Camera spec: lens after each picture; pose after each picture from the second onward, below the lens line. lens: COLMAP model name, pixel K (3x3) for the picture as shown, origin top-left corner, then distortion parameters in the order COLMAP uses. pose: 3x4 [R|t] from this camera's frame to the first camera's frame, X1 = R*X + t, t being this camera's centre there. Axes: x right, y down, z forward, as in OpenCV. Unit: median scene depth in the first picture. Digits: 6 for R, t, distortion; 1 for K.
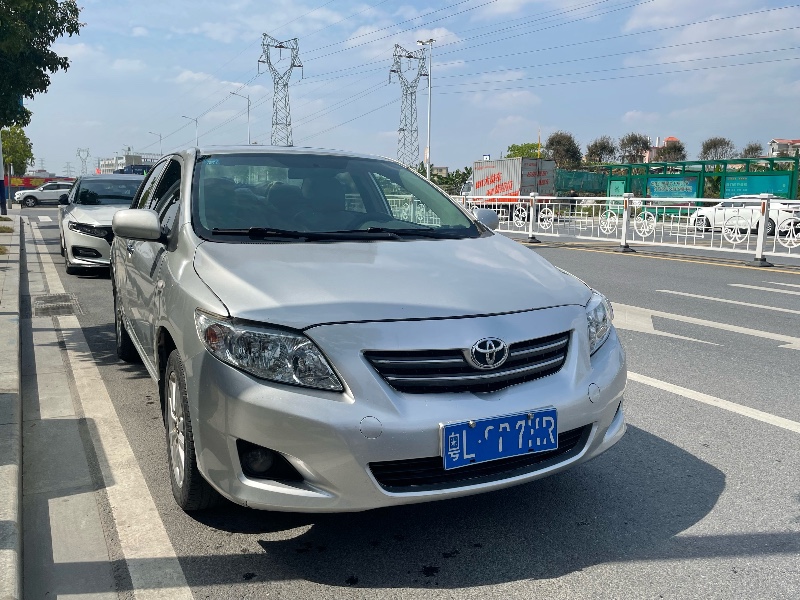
lens RADIAL K [[684.2, 0, 404.5], [0, 684.2, 297.9], [0, 0, 1]] dist [0.100681, -0.136641]
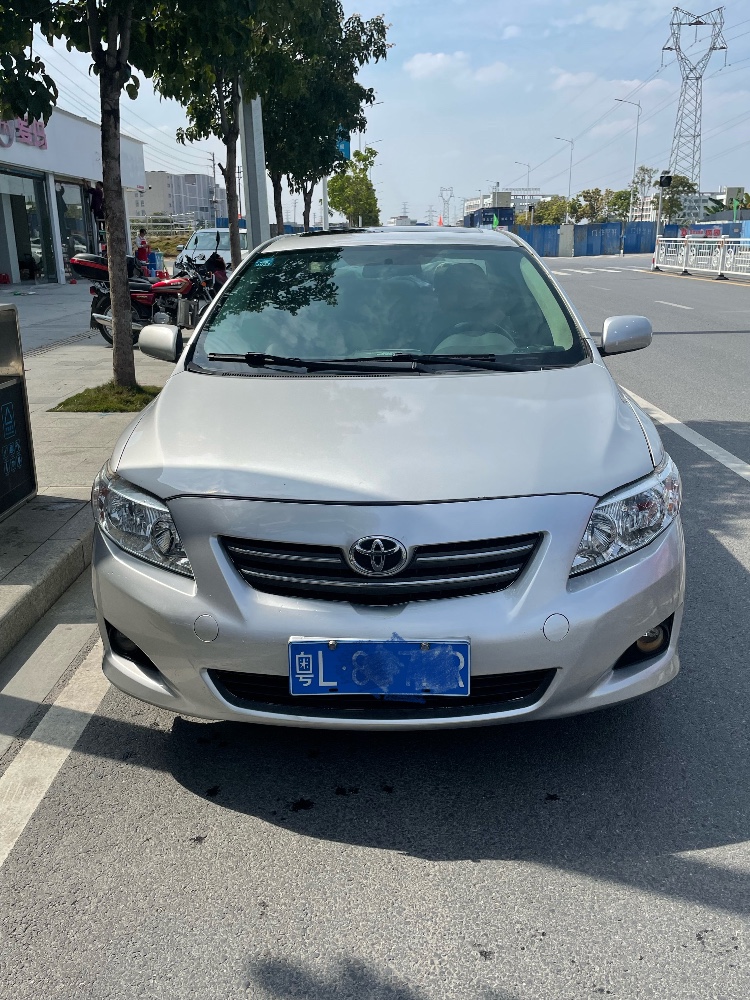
lens RADIAL K [[855.2, 0, 378.3], [0, 855.2, 488.9], [0, 0, 1]] dist [0.100681, -0.136641]
pose [[0.874788, 0.109712, -0.471920, 0.540821], [-0.045255, 0.988269, 0.145866, -0.123899], [0.482388, -0.106245, 0.869491, 0.190523]]
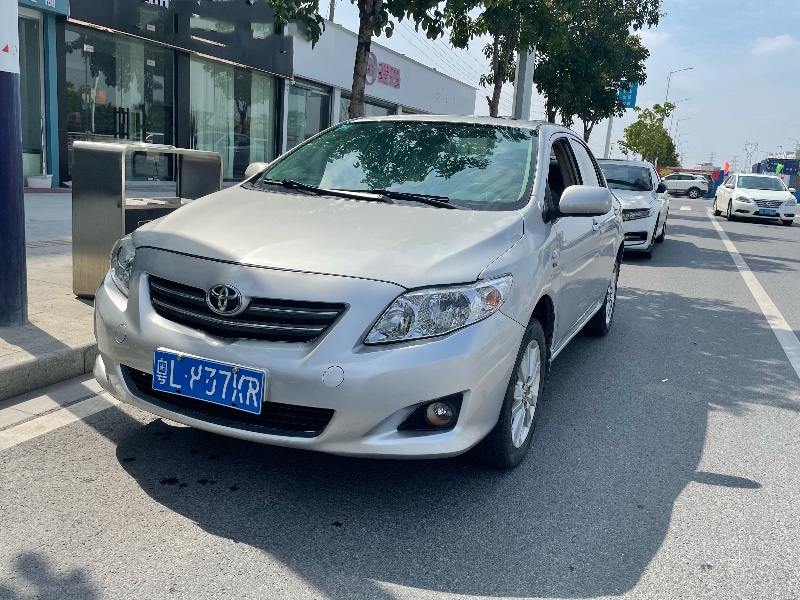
lens RADIAL K [[684.2, 0, 404.5], [0, 684.2, 297.9], [0, 0, 1]] dist [0.100681, -0.136641]
pose [[0.632442, 0.182315, -0.752847, 1.026697], [-0.176600, 0.980248, 0.089028, -0.057038], [0.754208, 0.076648, 0.652147, 0.521906]]
